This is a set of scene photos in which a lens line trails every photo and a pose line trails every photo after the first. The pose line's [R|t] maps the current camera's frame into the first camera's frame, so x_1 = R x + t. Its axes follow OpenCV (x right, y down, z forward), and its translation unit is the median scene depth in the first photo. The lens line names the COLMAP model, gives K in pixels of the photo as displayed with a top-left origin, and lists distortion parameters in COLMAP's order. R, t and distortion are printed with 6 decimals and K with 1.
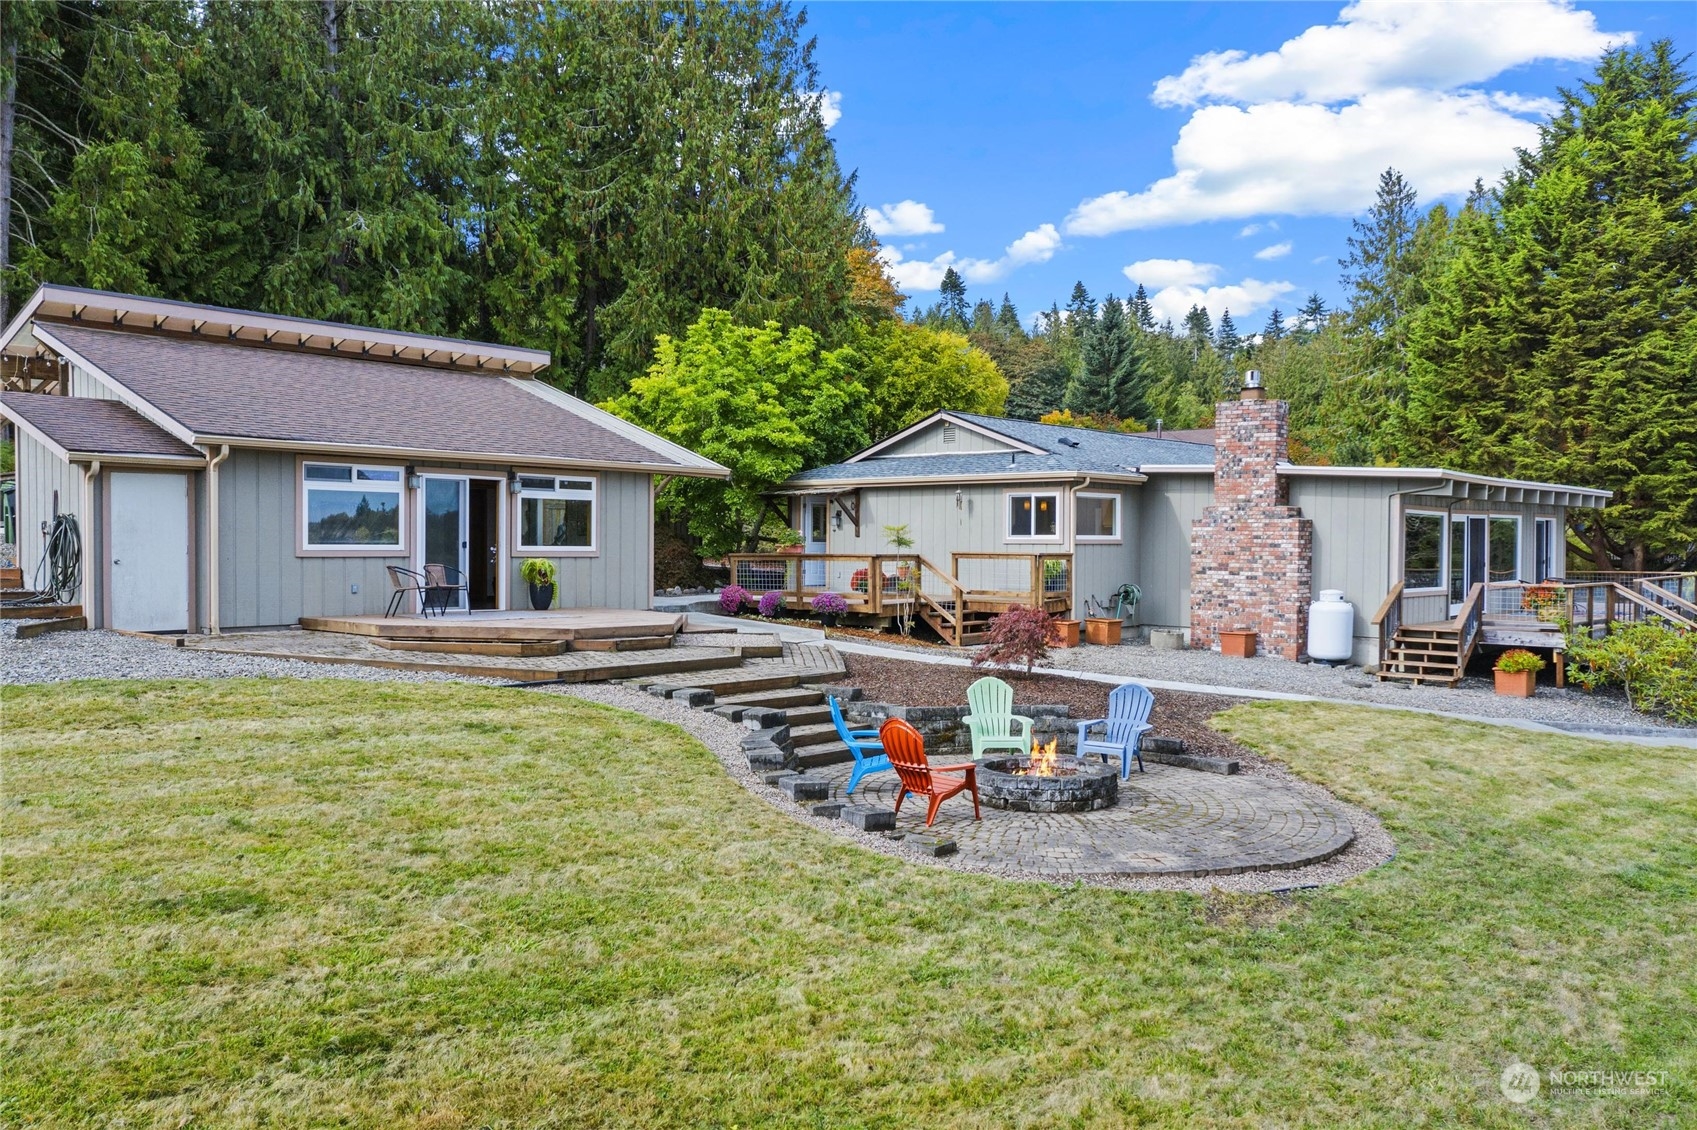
lens RADIAL K [[1340.3, 0, 848.5], [0, 1340.3, 565.0], [0, 0, 1]] dist [0.073391, -0.185631]
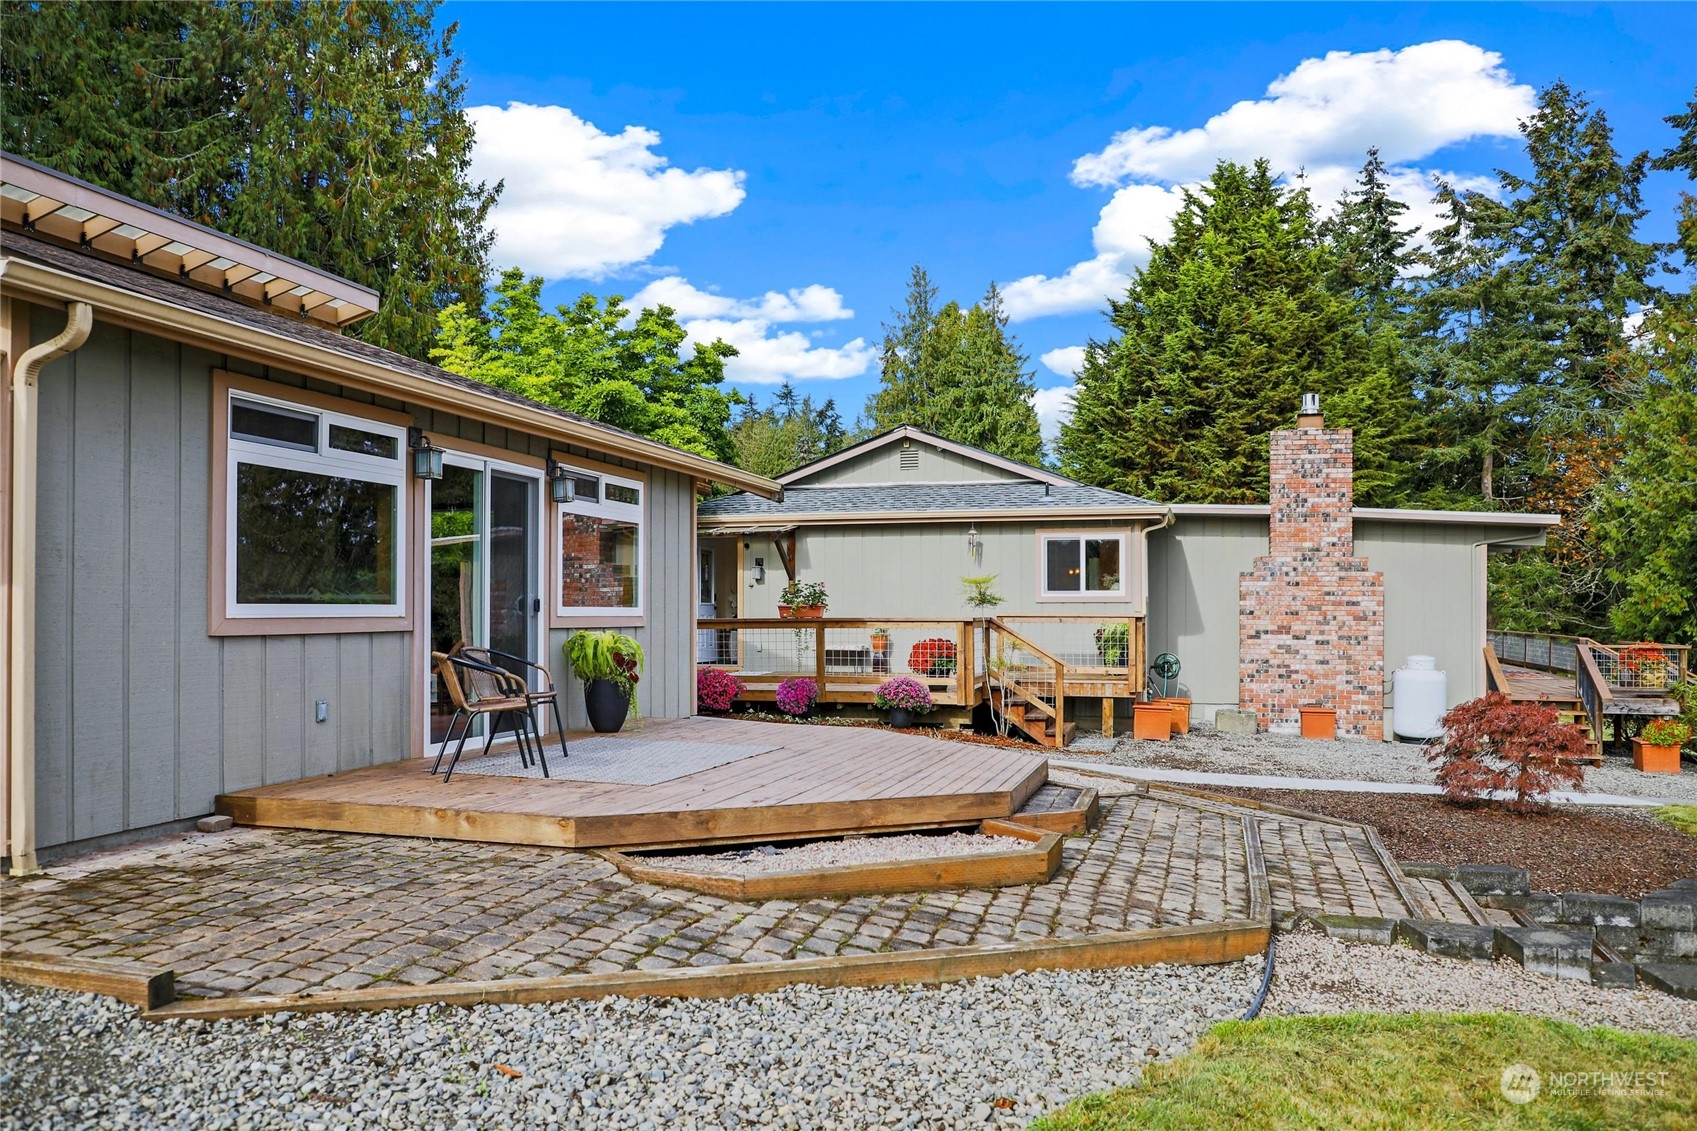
lens RADIAL K [[1240.6, 0, 864.4], [0, 1240.6, 600.0], [0, 0, 1]] dist [-0.024368, 0.000383]
pose [[0.909221, -0.002113, 0.416310, -0.267348], [0.011185, 0.999750, -0.019354, -0.005052], [-0.416165, 0.022254, 0.909017, 0.420220]]
